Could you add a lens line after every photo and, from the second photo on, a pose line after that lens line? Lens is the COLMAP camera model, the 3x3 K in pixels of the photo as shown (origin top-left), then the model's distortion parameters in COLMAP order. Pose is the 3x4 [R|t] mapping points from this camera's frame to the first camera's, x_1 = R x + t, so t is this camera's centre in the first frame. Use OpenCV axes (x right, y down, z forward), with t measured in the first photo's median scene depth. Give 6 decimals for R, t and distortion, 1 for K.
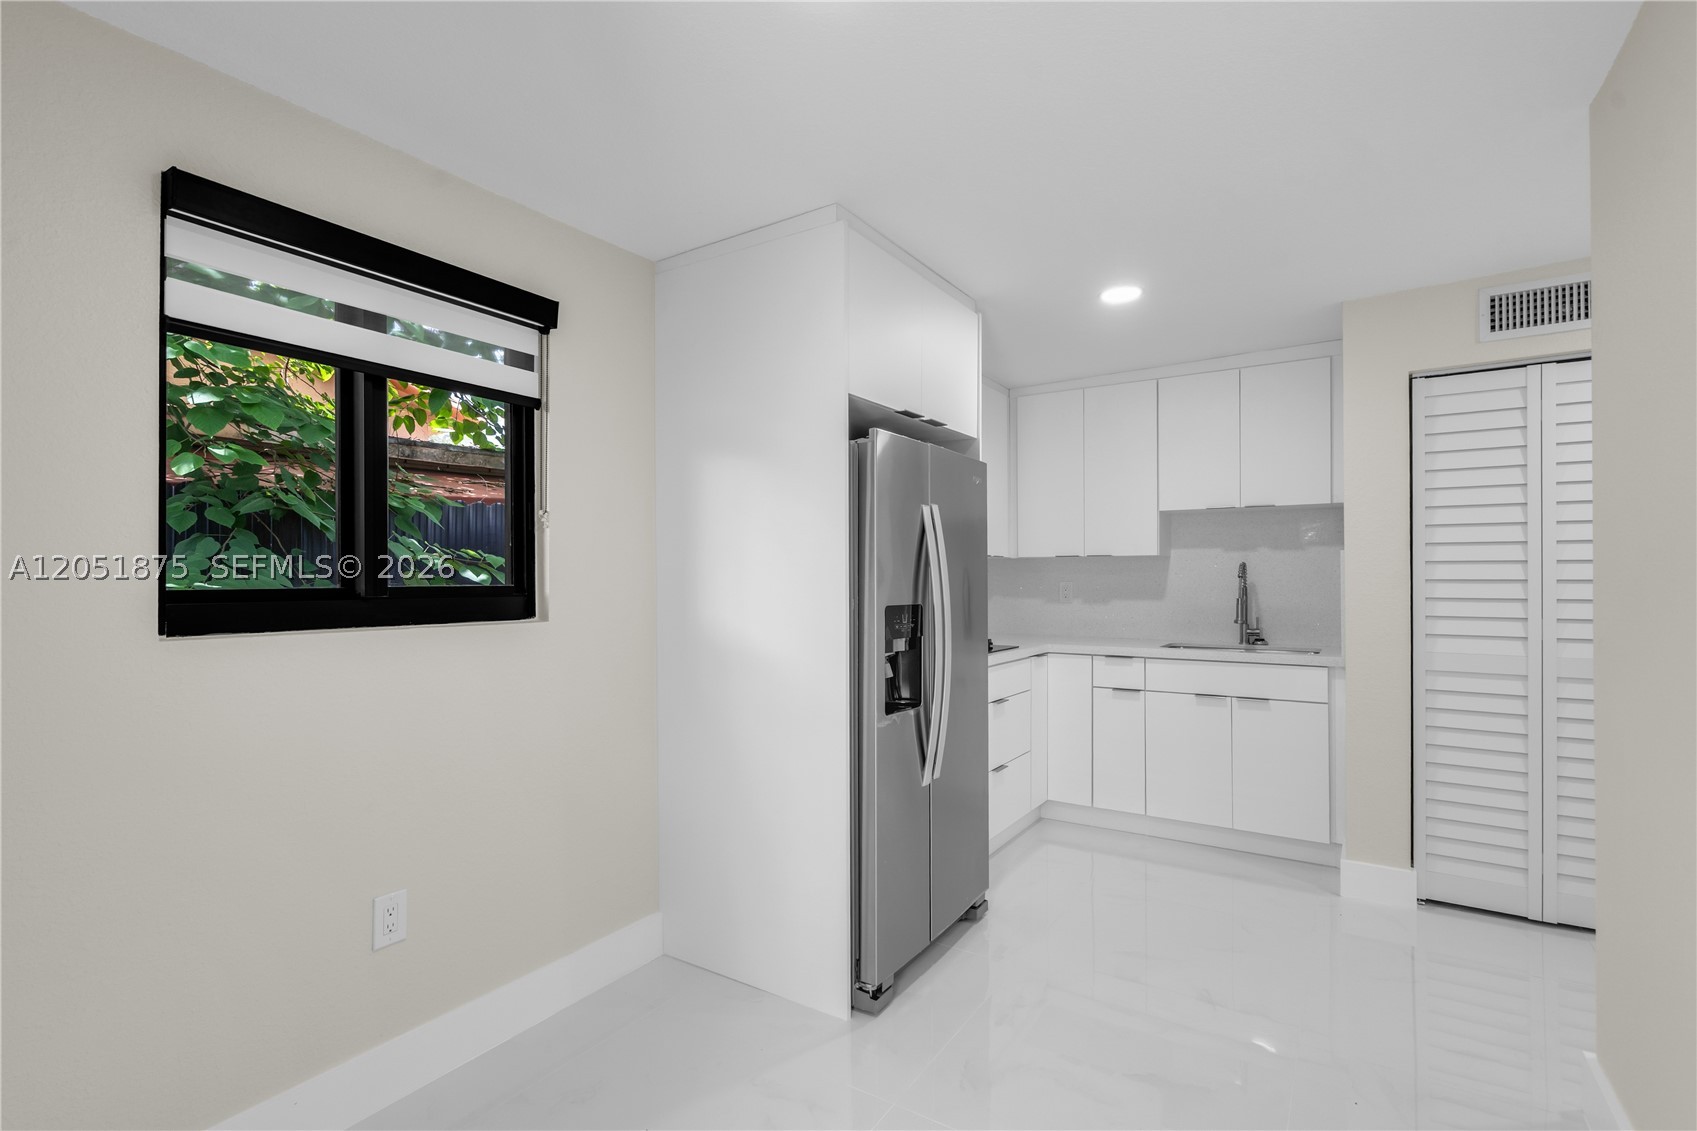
lens RADIAL K [[801.7, 0, 848.5], [0, 801.7, 565.5], [0, 0, 1]] dist [-0.000103, -0.000109]
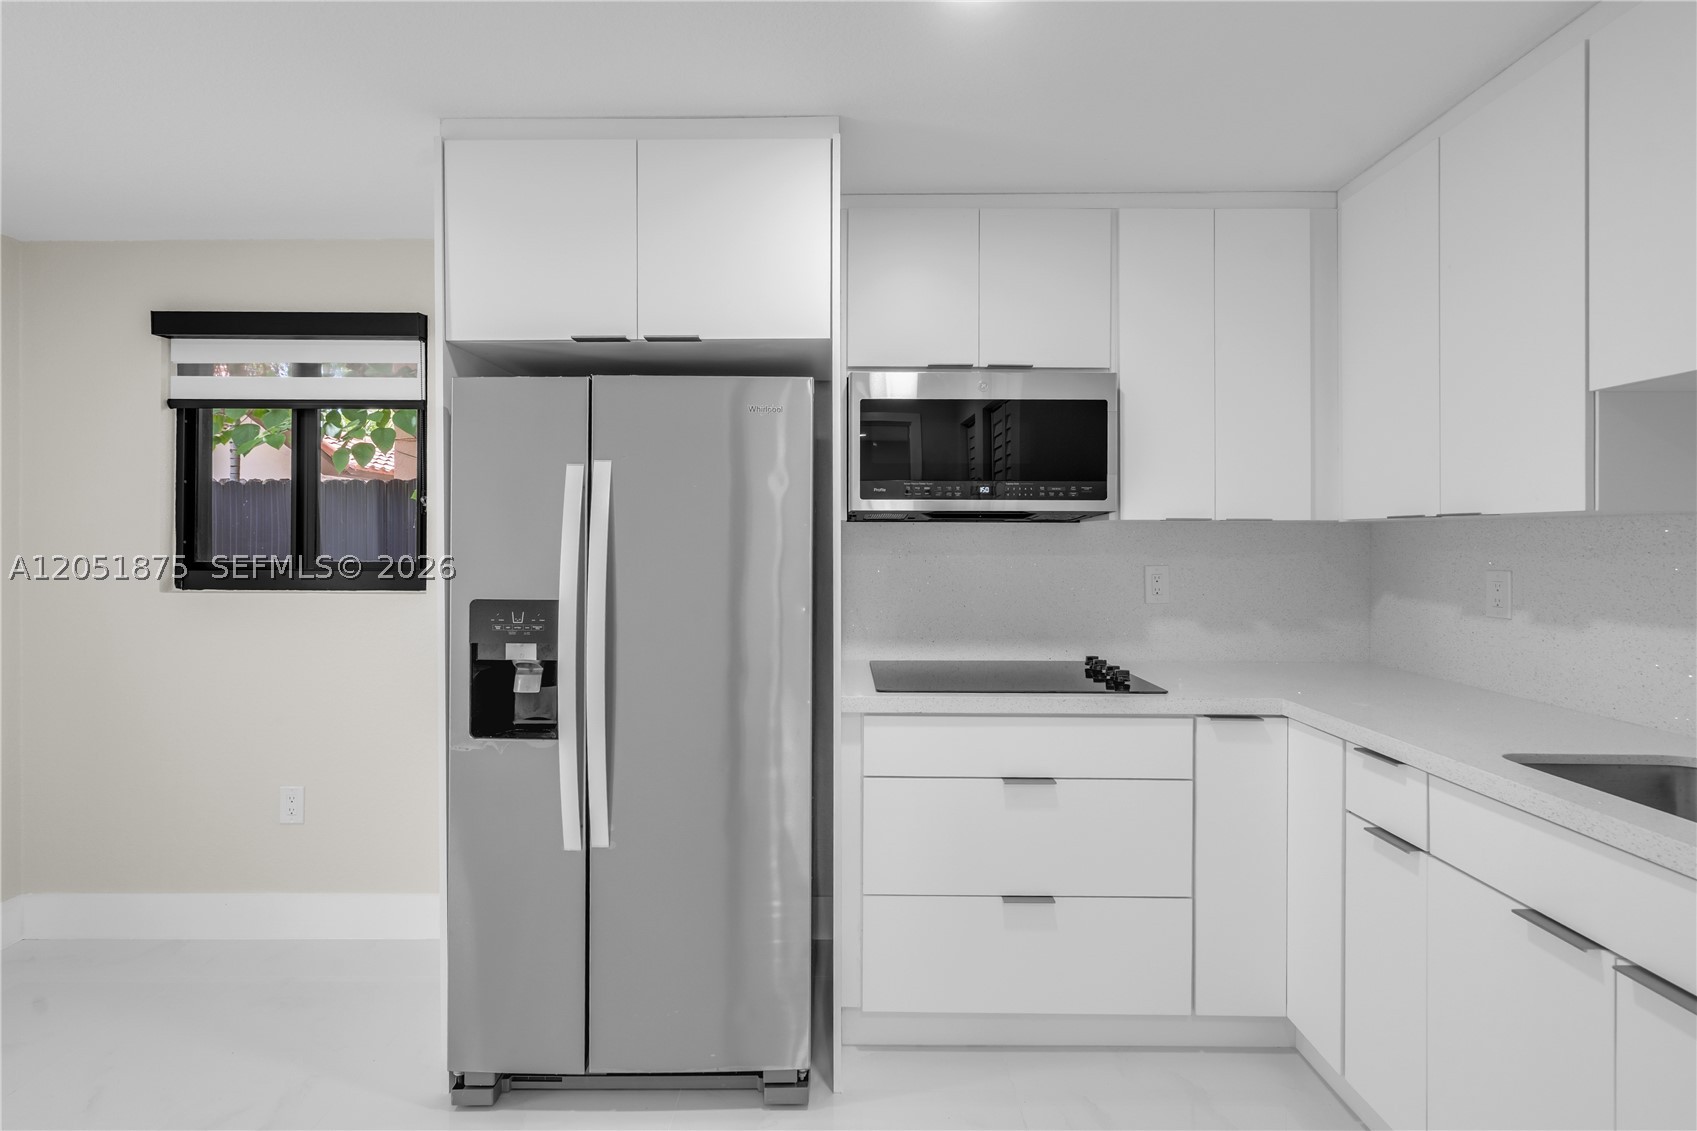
lens RADIAL K [[713.0, 0, 847.9], [0, 713.0, 540.1], [0, 0, 1]] dist [0.000050, 0.000021]
pose [[0.556747, -0.003668, -0.830674, 0.817111], [0.008611, 0.999962, 0.001356, -0.003973], [0.830638, -0.007908, 0.556757, 0.938141]]
